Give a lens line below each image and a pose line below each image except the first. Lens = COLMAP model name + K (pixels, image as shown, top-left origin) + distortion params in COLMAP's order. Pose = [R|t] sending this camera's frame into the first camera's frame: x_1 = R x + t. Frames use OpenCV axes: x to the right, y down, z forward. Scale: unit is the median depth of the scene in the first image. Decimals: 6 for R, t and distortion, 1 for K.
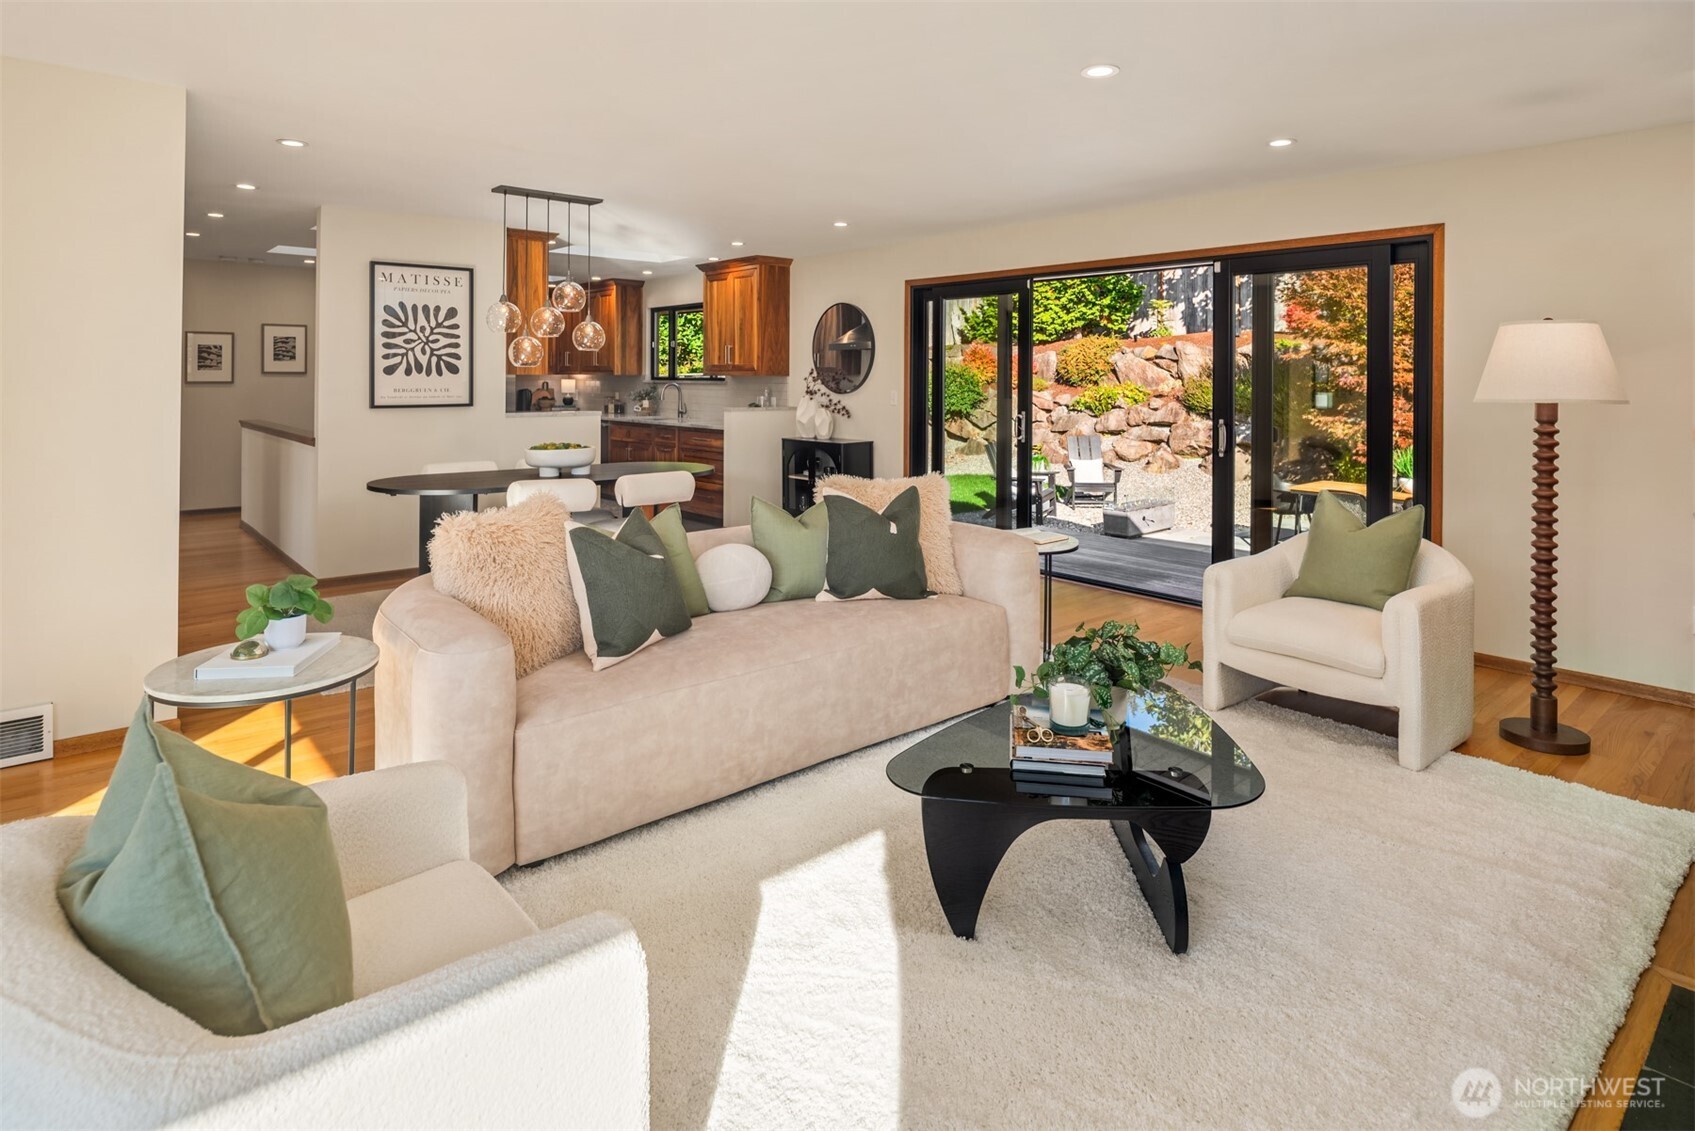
lens RADIAL K [[924.0, 0, 851.0], [0, 924.0, 377.0], [0, 0, 1]] dist [-0.004038, -0.004977]
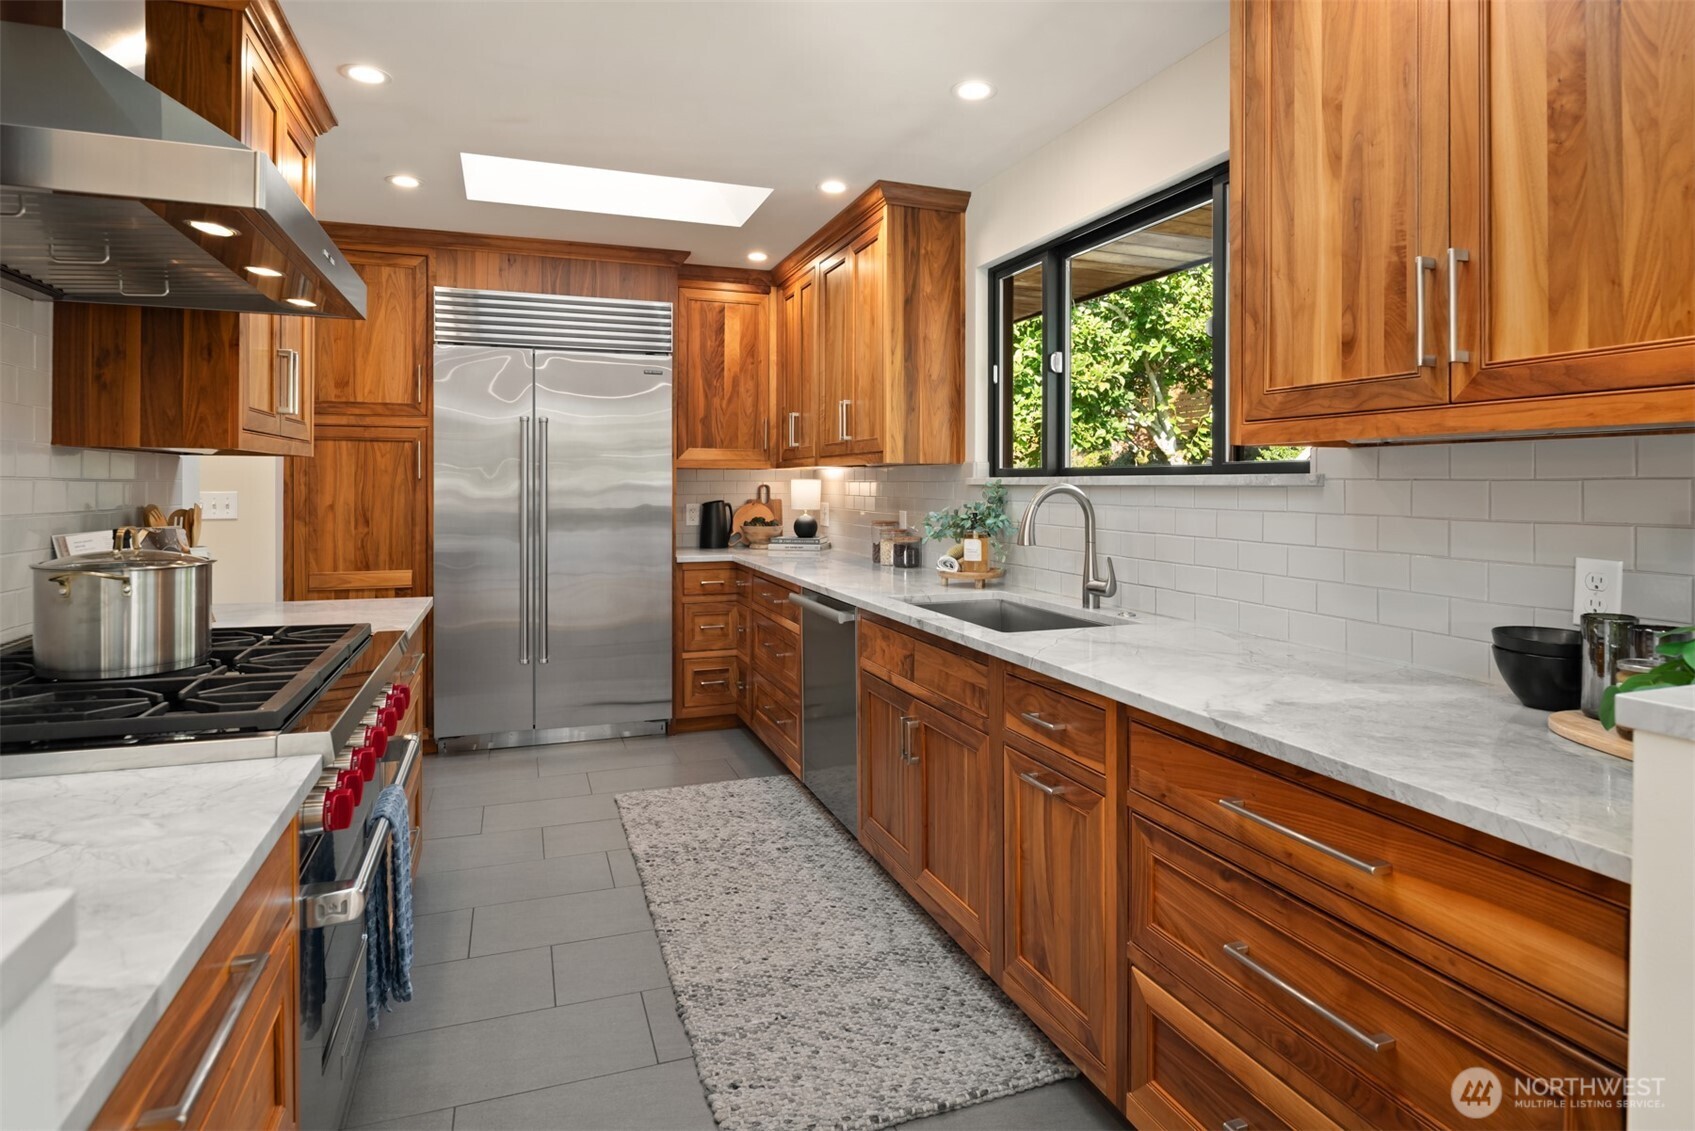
lens RADIAL K [[924.0, 0, 852.7], [0, 924.0, 486.8], [0, 0, 1]] dist [-0.004038, -0.004977]
pose [[0.933925, -0.001786, -0.357465, -0.187638], [0.002734, 0.999994, 0.002146, 0.007911], [0.357459, -0.002982, 0.933924, 0.878178]]
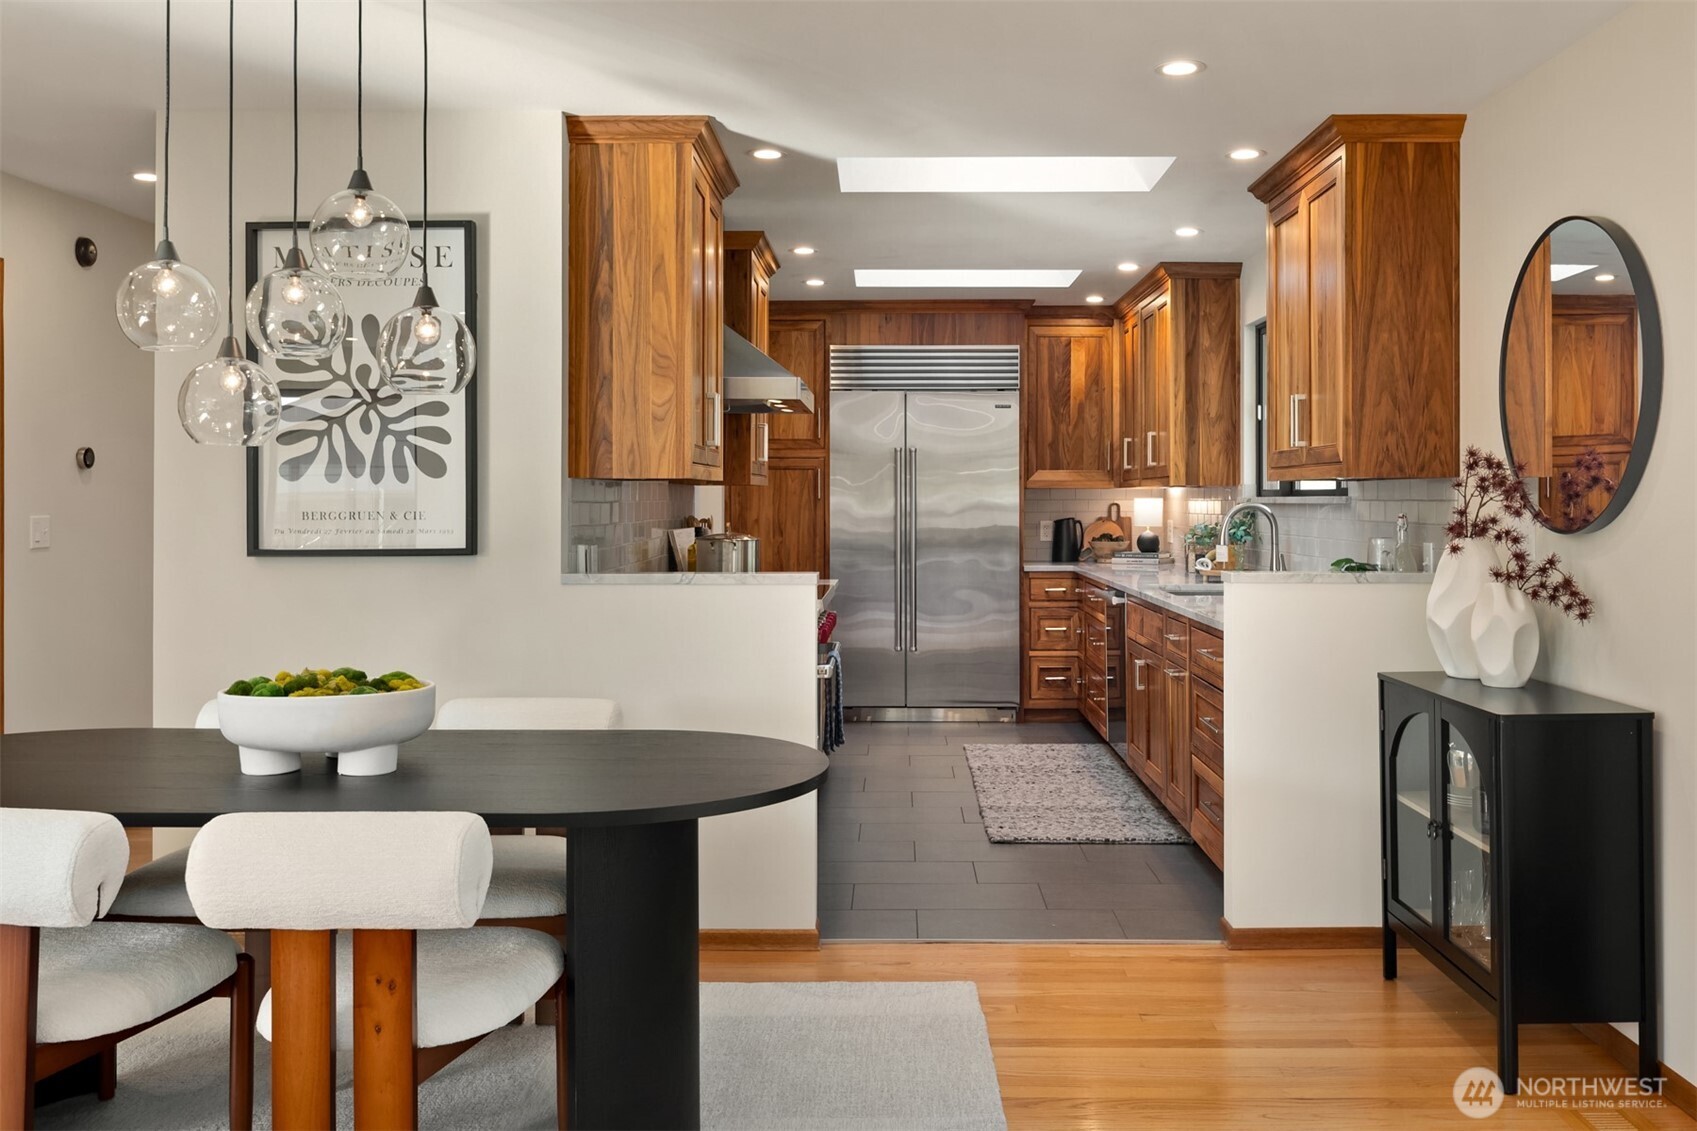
lens RADIAL K [[1488.3, 0, 880.8], [0, 1488.3, 495.0], [0, 0, 1]] dist [-0.015827, -0.008948]
pose [[0.749103, -0.007014, -0.662416, 0.134765], [0.003800, 0.999973, -0.006291, 0.007975], [0.662442, 0.002196, 0.749110, 0.509541]]
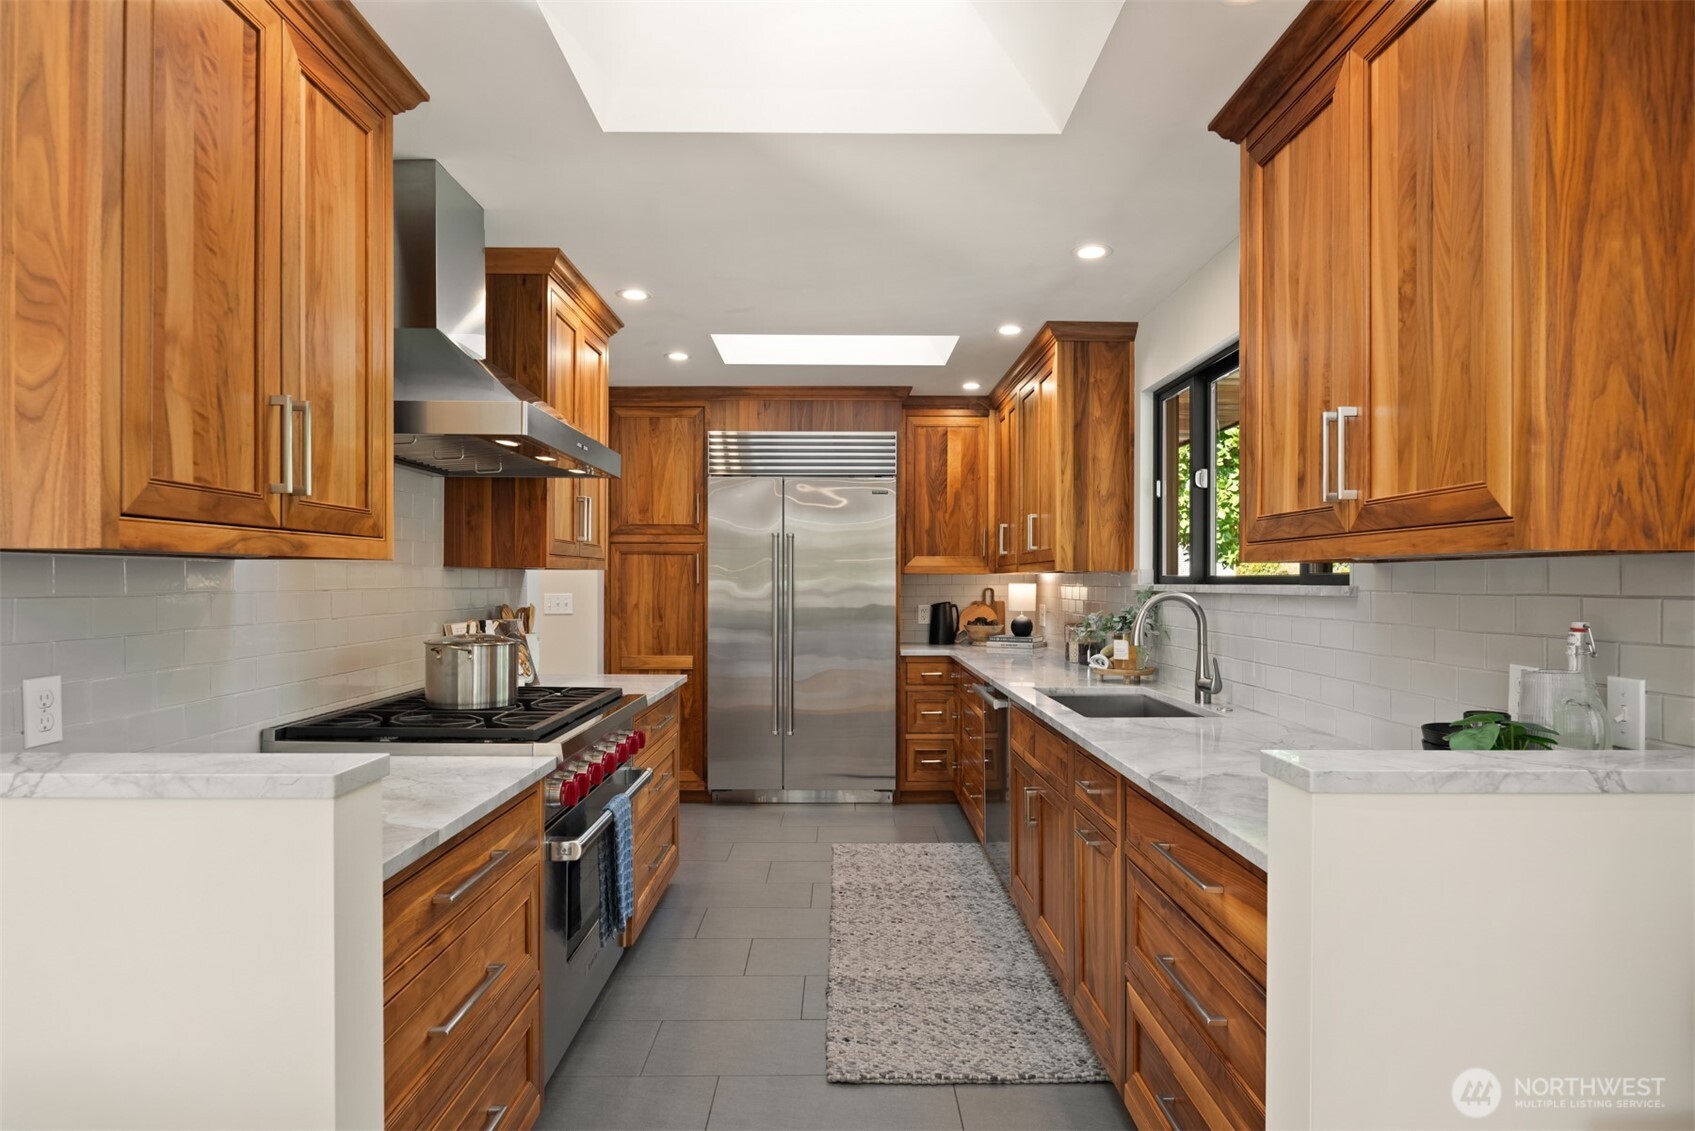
lens RADIAL K [[924.0, 0, 847.7], [0, 924.0, 588.4], [0, 0, 1]] dist [-0.004038, -0.004977]
pose [[0.760242, 0.001432, -0.649639, -0.090751], [0.002132, 0.999987, 0.004699, 0.004224], [0.649637, -0.004957, 0.760229, 0.844822]]
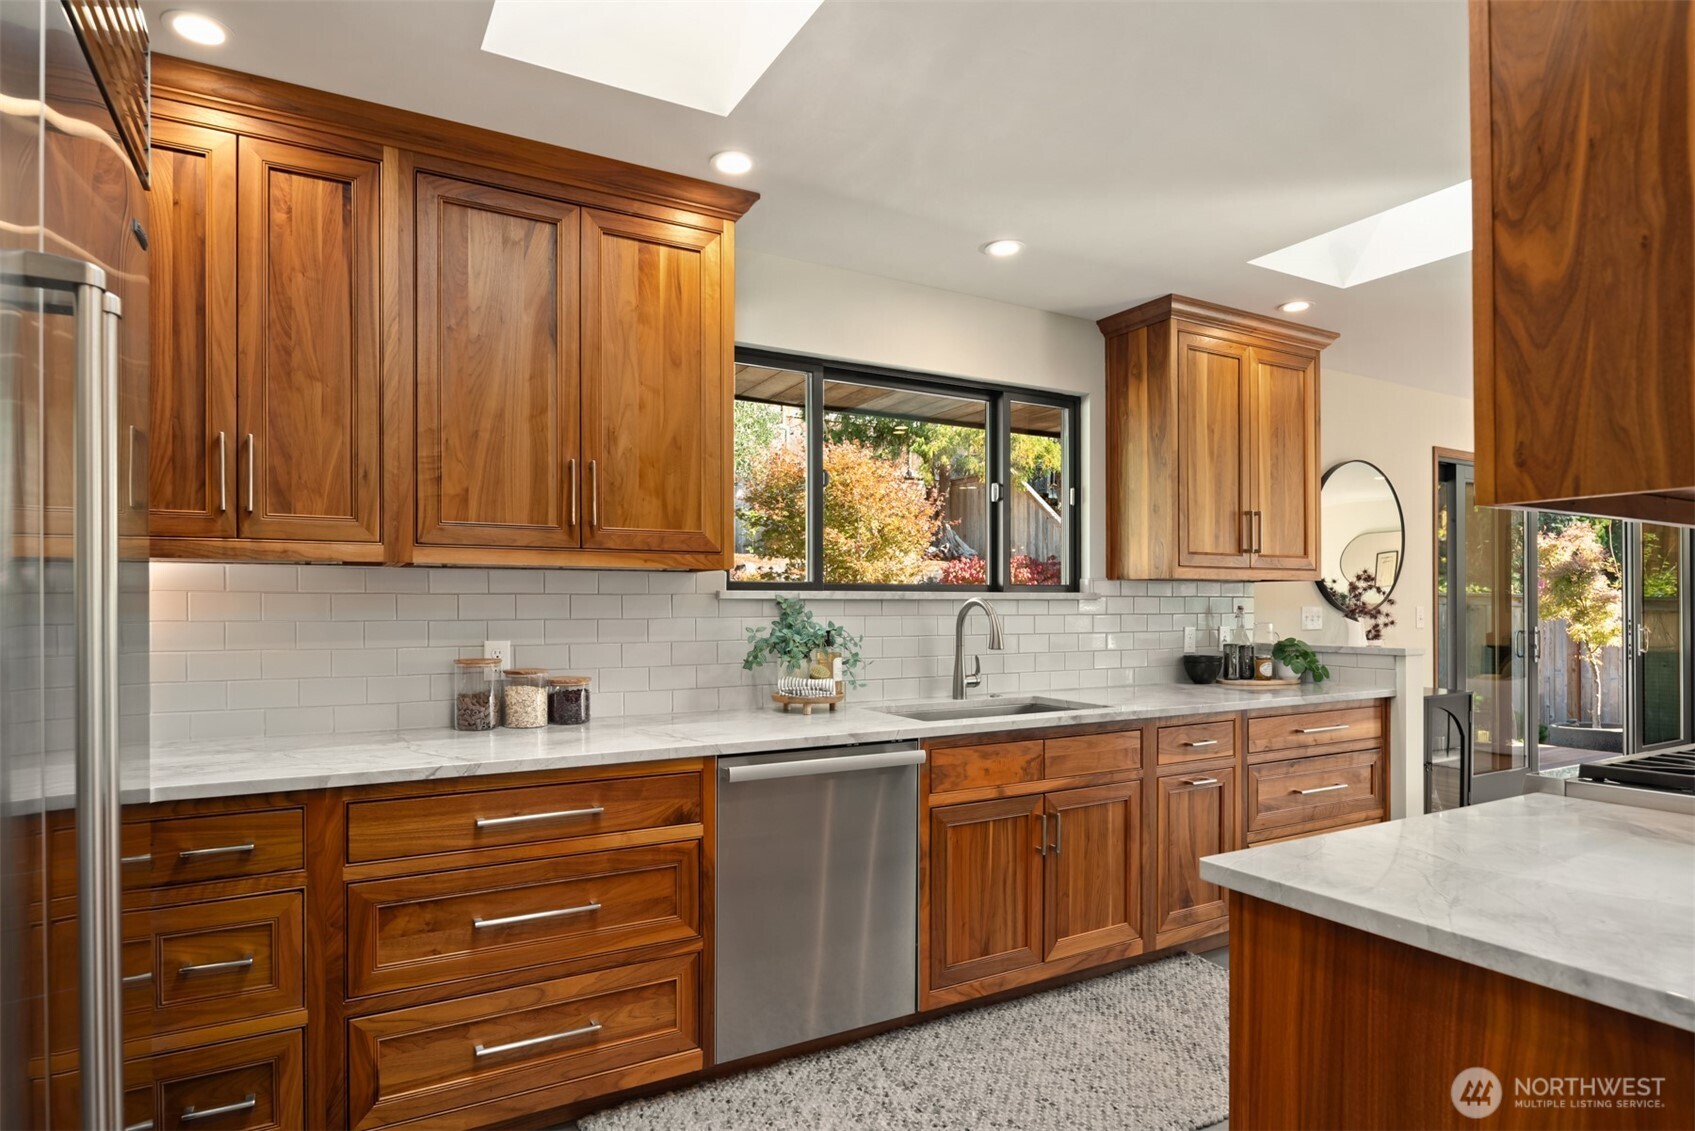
lens RADIAL K [[924.0, 0, 856.4], [0, 924.0, 580.4], [0, 0, 1]] dist [-0.004038, -0.004977]
pose [[0.193624, 0.017810, 0.980914, -0.655756], [-0.000823, 0.999838, -0.017991, 0.008316], [-0.981075, 0.002676, 0.193608, 1.197793]]
